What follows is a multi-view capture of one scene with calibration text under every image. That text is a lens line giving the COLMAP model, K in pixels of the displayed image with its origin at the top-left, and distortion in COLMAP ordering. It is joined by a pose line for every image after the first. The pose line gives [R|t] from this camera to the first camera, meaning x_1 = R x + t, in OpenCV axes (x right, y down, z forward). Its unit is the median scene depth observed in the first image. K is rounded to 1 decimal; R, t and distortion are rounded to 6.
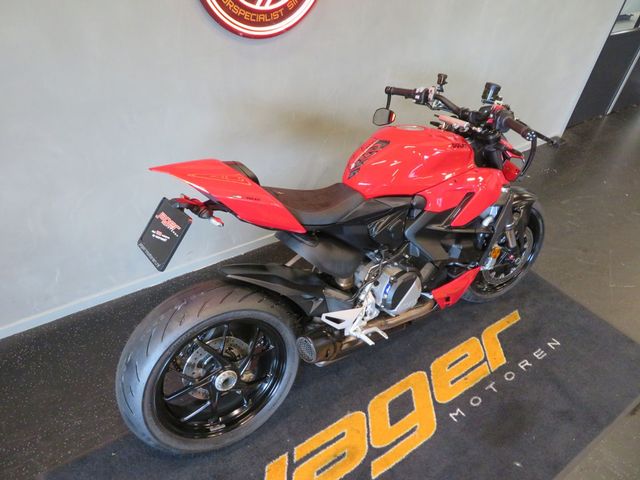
lens RADIAL K [[455.9, 0, 318.5], [0, 455.9, 243.2], [0, 0, 1]] dist [-0.020169, 0.019839]
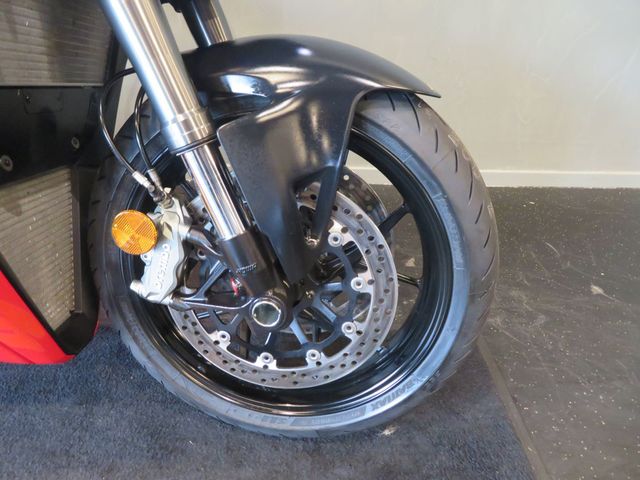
lens RADIAL K [[455.9, 0, 320.5], [0, 455.9, 238.0], [0, 0, 1]] dist [-0.020169, 0.019839]
pose [[0.836828, 0.259272, -0.482180, 0.727490], [-0.328062, 0.942585, -0.062520, 0.005519], [0.438286, 0.210503, 0.873838, 0.978057]]
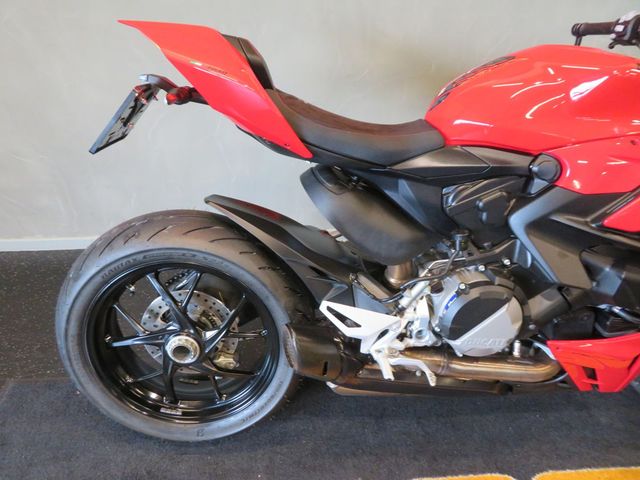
lens RADIAL K [[455.9, 0, 315.5], [0, 455.9, 240.6], [0, 0, 1]] dist [-0.020169, 0.019839]
pose [[0.856054, 0.235825, -0.459954, 0.239915], [-0.276898, 0.960628, -0.022828, 0.081291], [0.436461, 0.146902, 0.887649, 0.370747]]
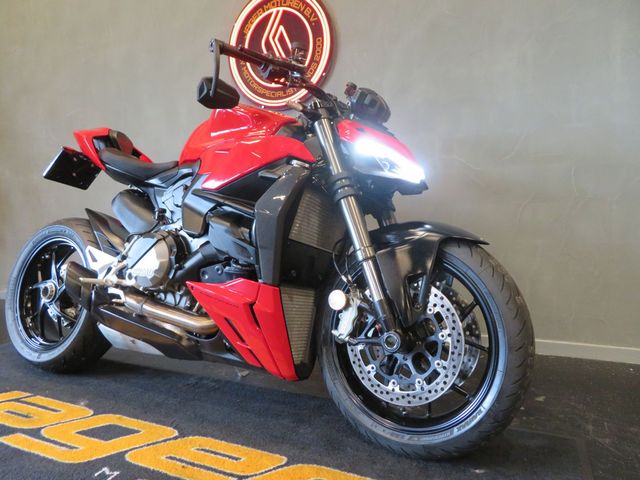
lens RADIAL K [[455.9, 0, 321.9], [0, 455.9, 241.0], [0, 0, 1]] dist [-0.020169, 0.019839]
pose [[0.495046, -0.024746, -0.868514, 1.070405], [-0.493584, 0.814632, -0.304549, 0.177665], [0.715056, 0.579450, 0.391066, 0.849604]]
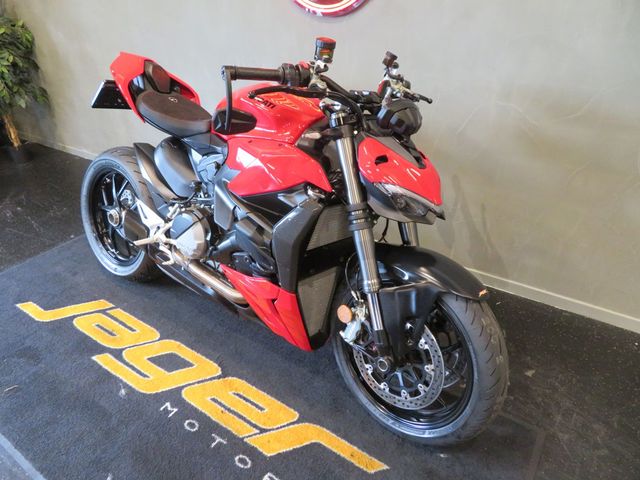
lens RADIAL K [[455.9, 0, 322.2], [0, 455.9, 241.7], [0, 0, 1]] dist [-0.020169, 0.019839]
pose [[0.348384, 0.391755, -0.851561, 1.084294], [-0.559940, 0.815548, 0.146109, -0.173873], [0.751728, 0.425921, 0.503483, 0.709088]]
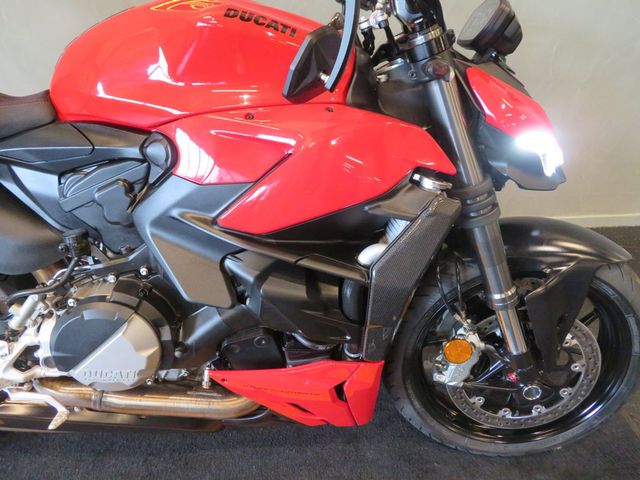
lens RADIAL K [[455.9, 0, 321.9], [0, 455.9, 240.2], [0, 0, 1]] dist [-0.020169, 0.019839]
pose [[0.869028, 0.238913, -0.433257, 0.526437], [-0.281219, 0.958996, -0.035245, -0.034595], [0.407071, 0.152469, 0.900581, 0.644903]]
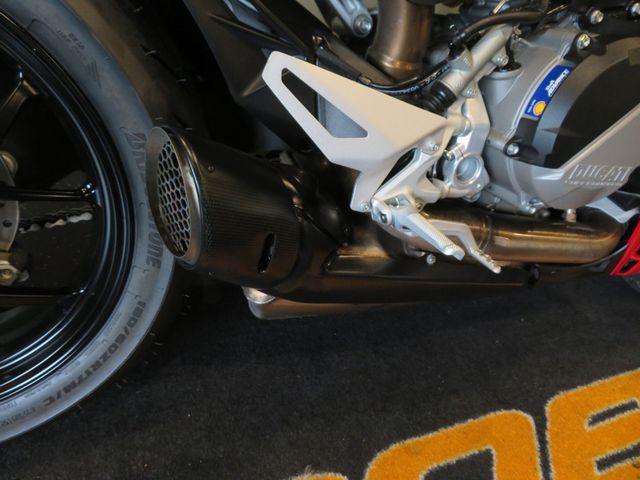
lens RADIAL K [[455.9, 0, 319.5], [0, 455.9, 240.3], [0, 0, 1]] dist [-0.020169, 0.019839]
pose [[0.963468, 0.252078, -0.090475, 0.065124], [-0.251951, 0.967652, 0.013009, 0.207426], [0.090827, 0.010262, 0.995814, 0.692289]]
